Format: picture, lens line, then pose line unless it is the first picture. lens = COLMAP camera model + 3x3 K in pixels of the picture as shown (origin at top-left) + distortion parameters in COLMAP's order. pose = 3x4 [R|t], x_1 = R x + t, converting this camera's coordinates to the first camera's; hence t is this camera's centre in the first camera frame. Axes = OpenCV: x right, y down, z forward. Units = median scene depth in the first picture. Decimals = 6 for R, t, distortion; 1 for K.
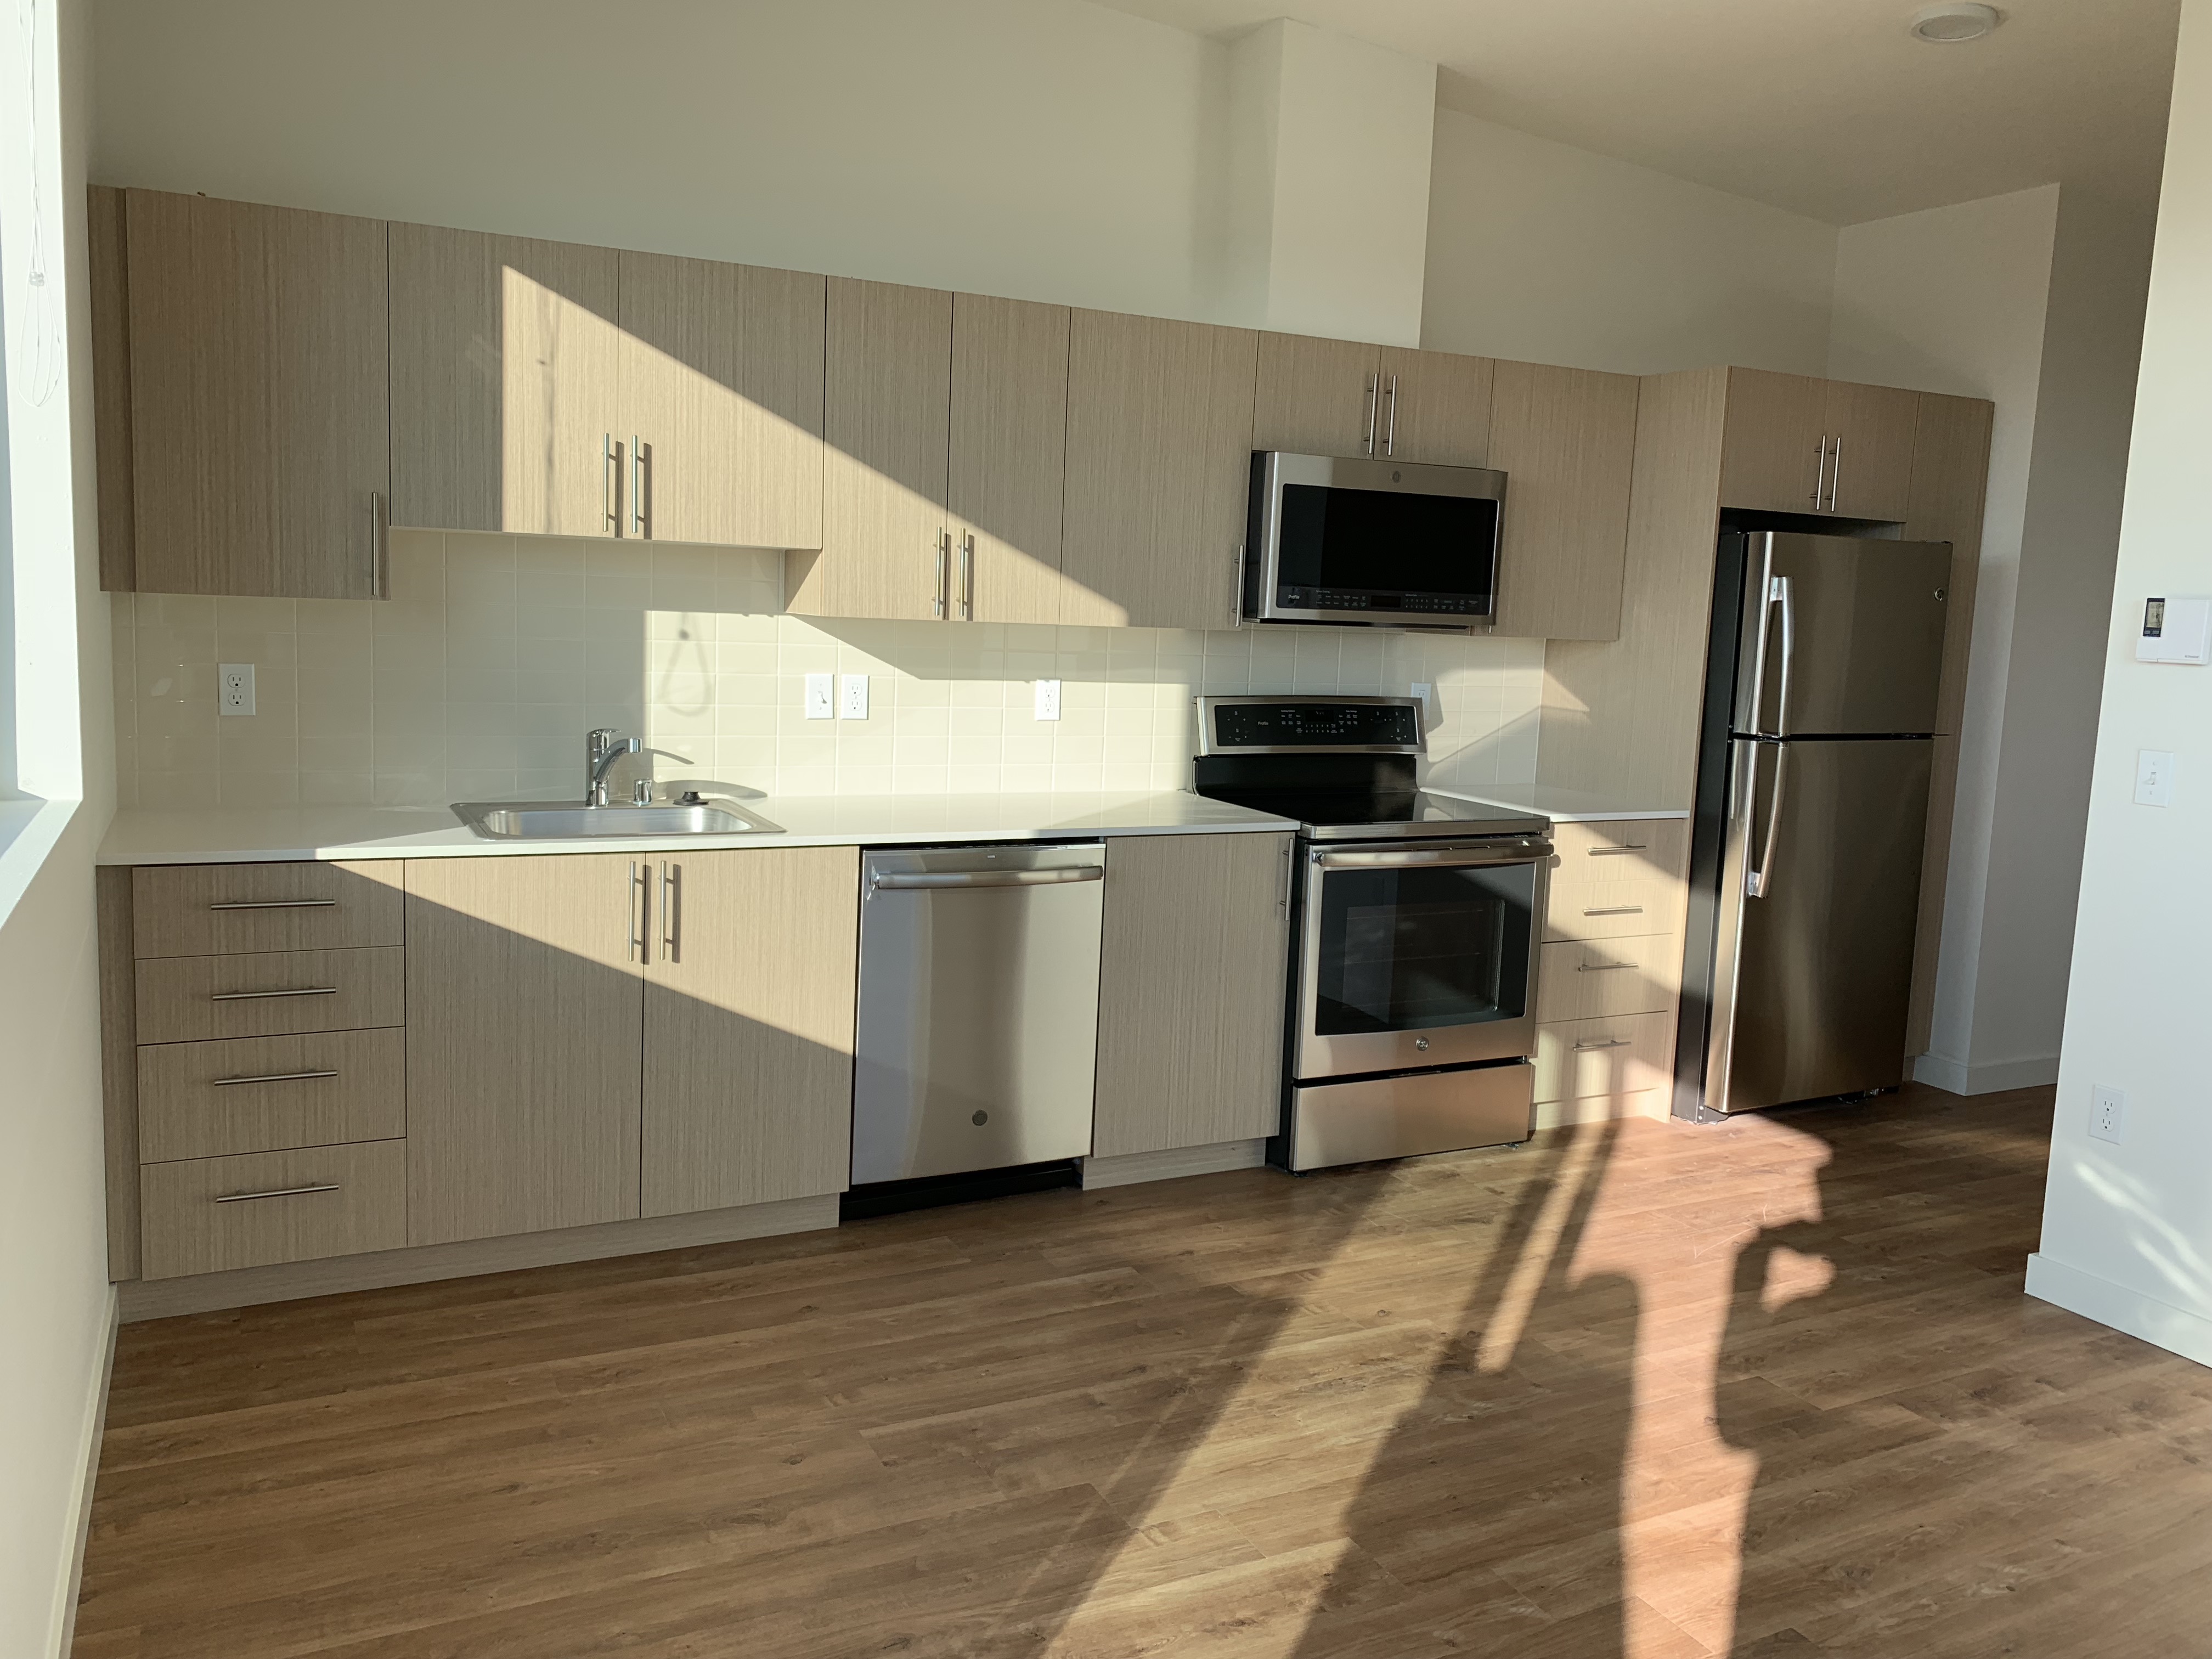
lens RADIAL K [[1693.8, 0, 1106.0], [0, 1693.8, 803.3], [0, 0, 1]] dist [0.009133, 0.004641]
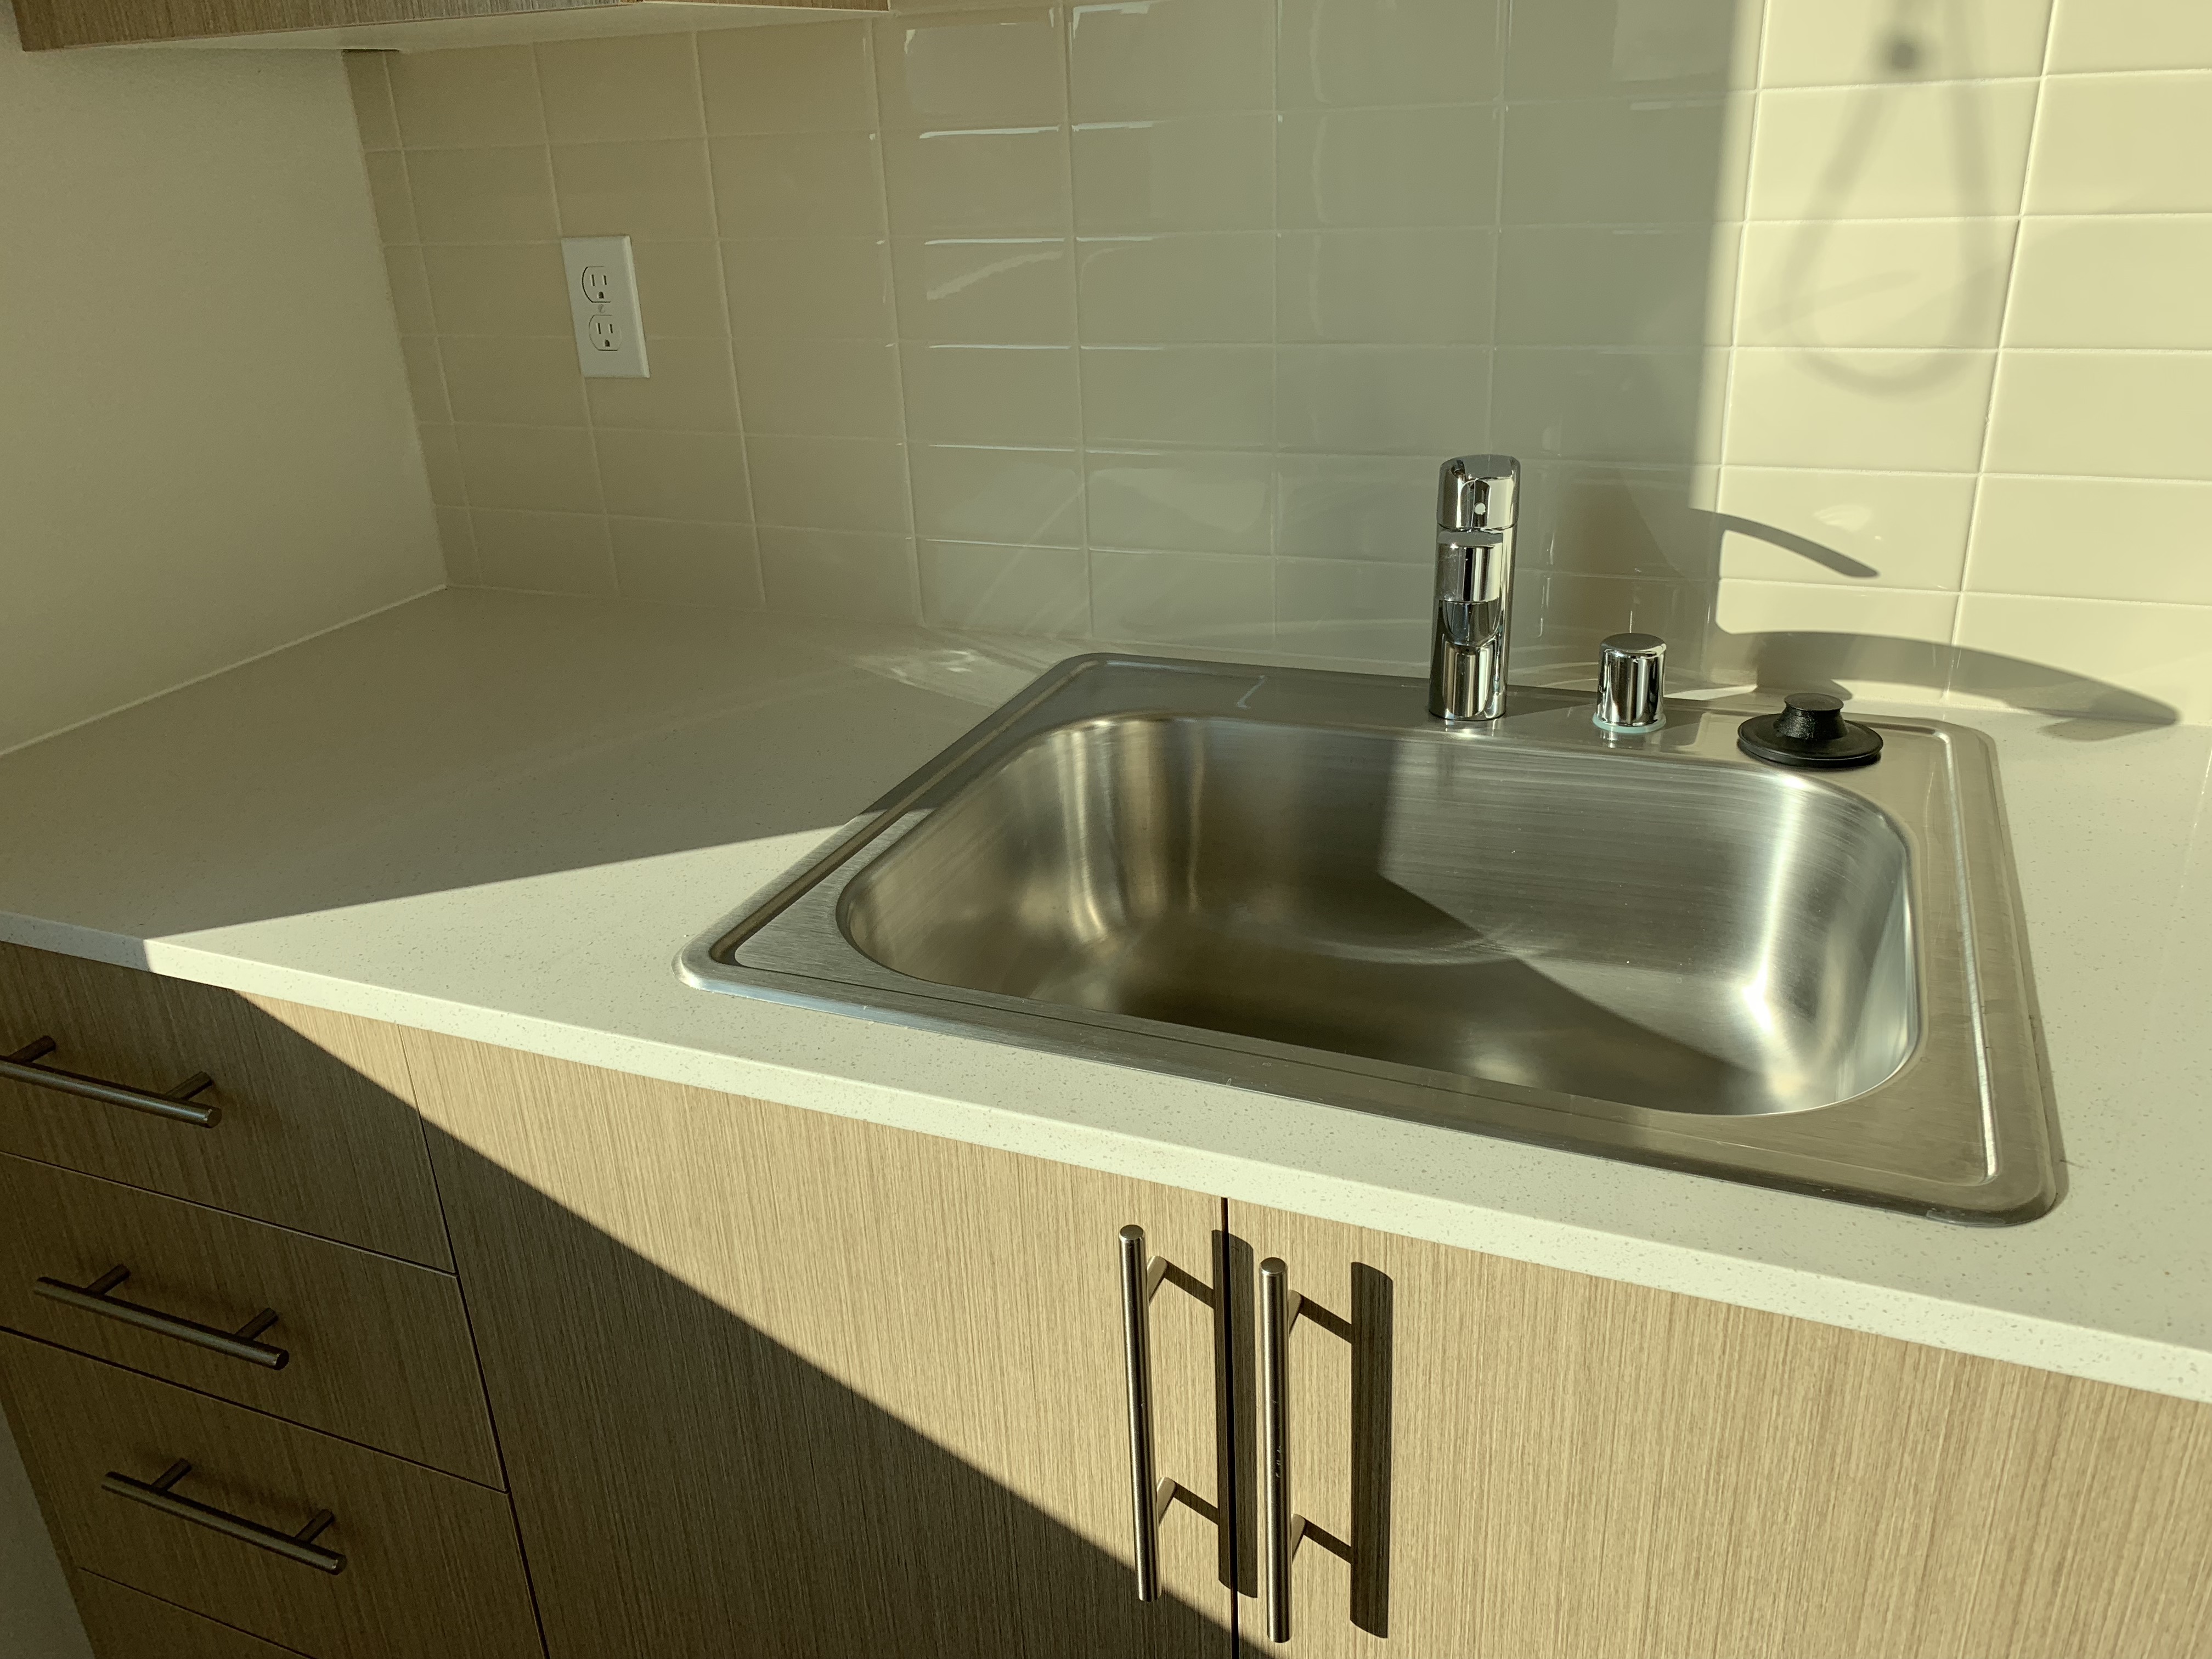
lens RADIAL K [[1693.8, 0, 1106.0], [0, 1693.8, 803.3], [0, 0, 1]] dist [0.009133, 0.004641]
pose [[0.648892, 0.227683, -0.726016, -0.120280], [-0.018658, 0.958654, 0.283963, -0.063624], [0.760652, -0.170715, 0.626311, 0.740370]]
